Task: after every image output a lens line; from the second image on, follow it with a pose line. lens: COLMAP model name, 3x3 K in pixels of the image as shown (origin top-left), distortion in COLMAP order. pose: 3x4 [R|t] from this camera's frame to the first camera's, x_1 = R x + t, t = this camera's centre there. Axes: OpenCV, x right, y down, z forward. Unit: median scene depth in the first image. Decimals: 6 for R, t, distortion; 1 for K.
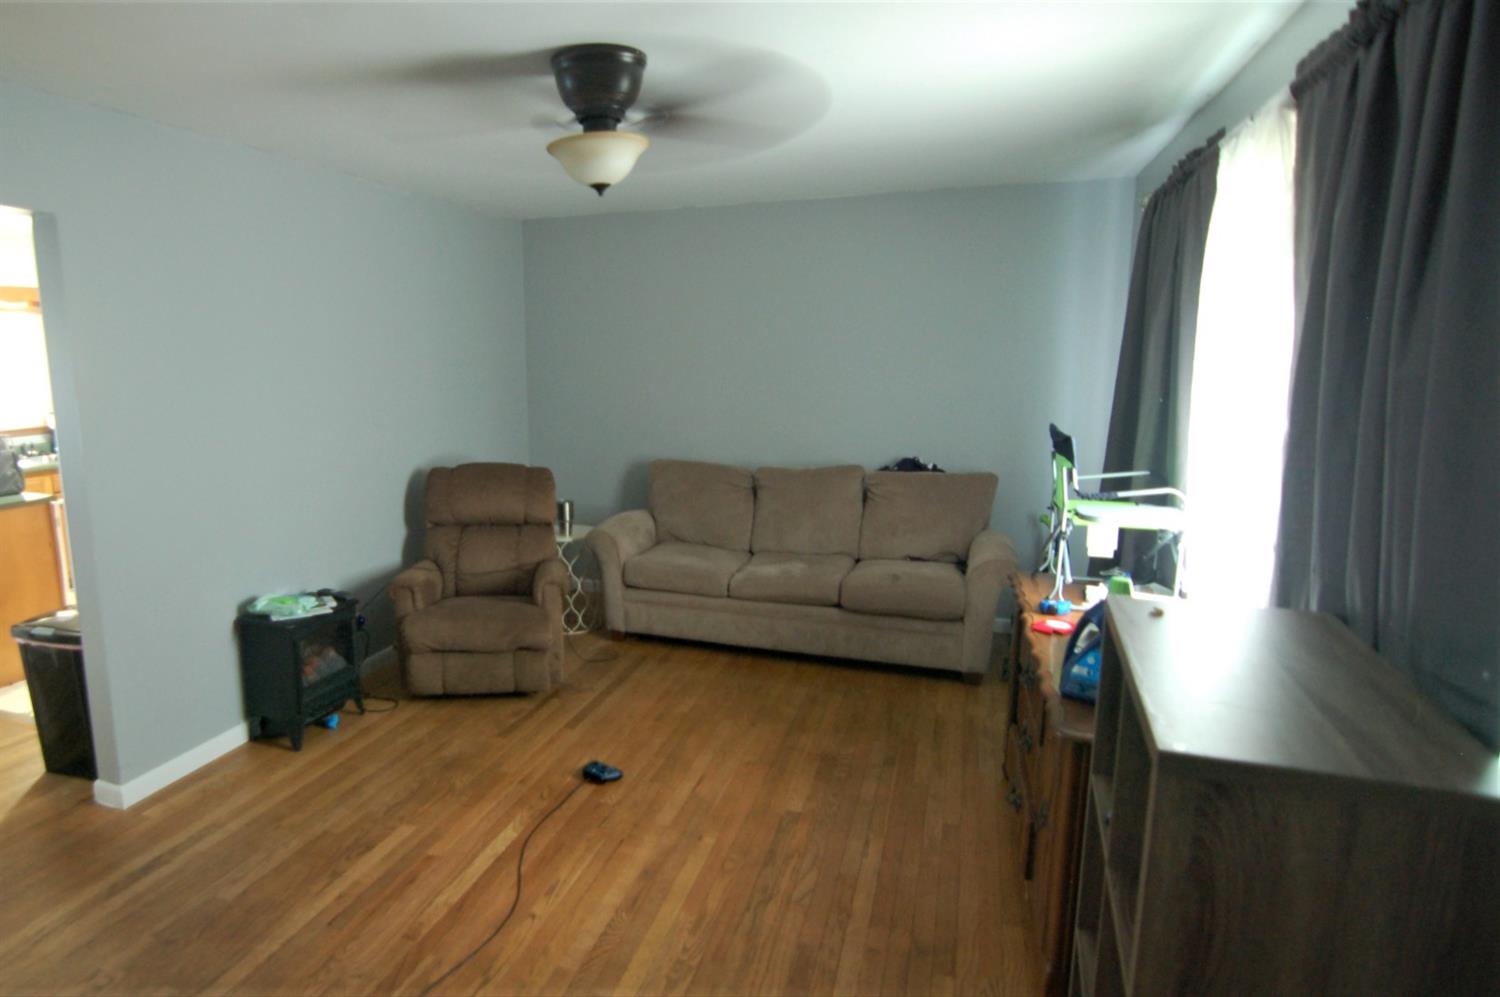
lens RADIAL K [[986.7, 0, 748.7], [0, 986.7, 543.2], [0, 0, 1]] dist [0.002272, 0.000150]
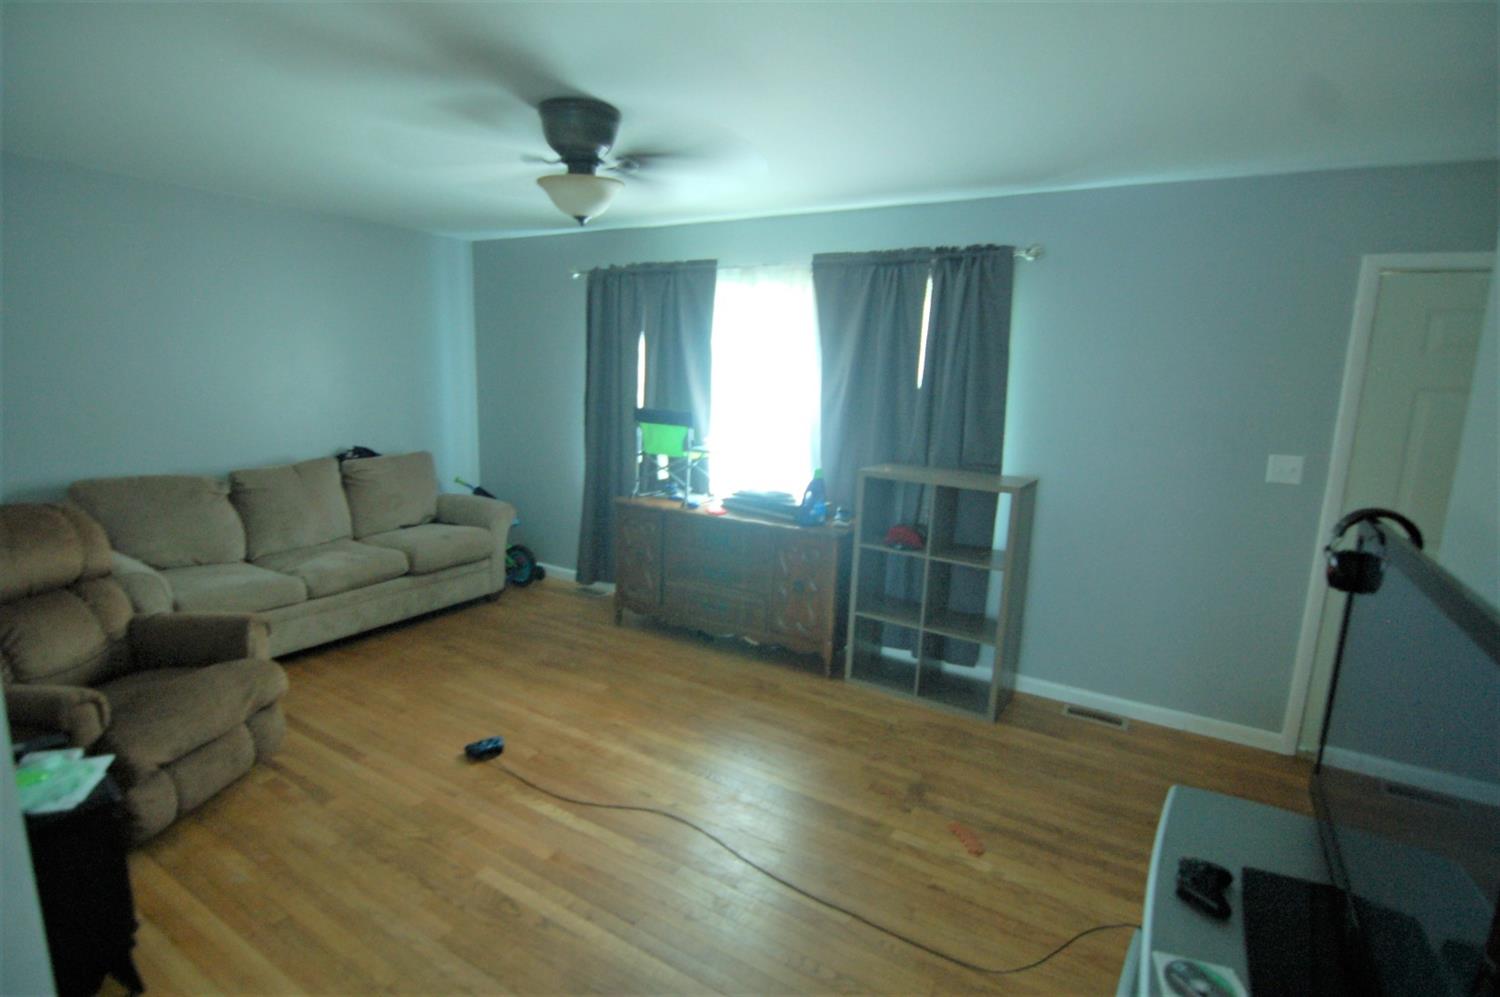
lens RADIAL K [[728.3, 0, 750.0], [0, 728.3, 498.5], [0, 0, 1]] dist [-0.000428, -0.000698]
pose [[0.156791, -0.157812, 0.974942, -0.805054], [0.159154, 0.978287, 0.132758, -0.088253], [-0.974724, 0.134351, 0.178503, 0.525885]]
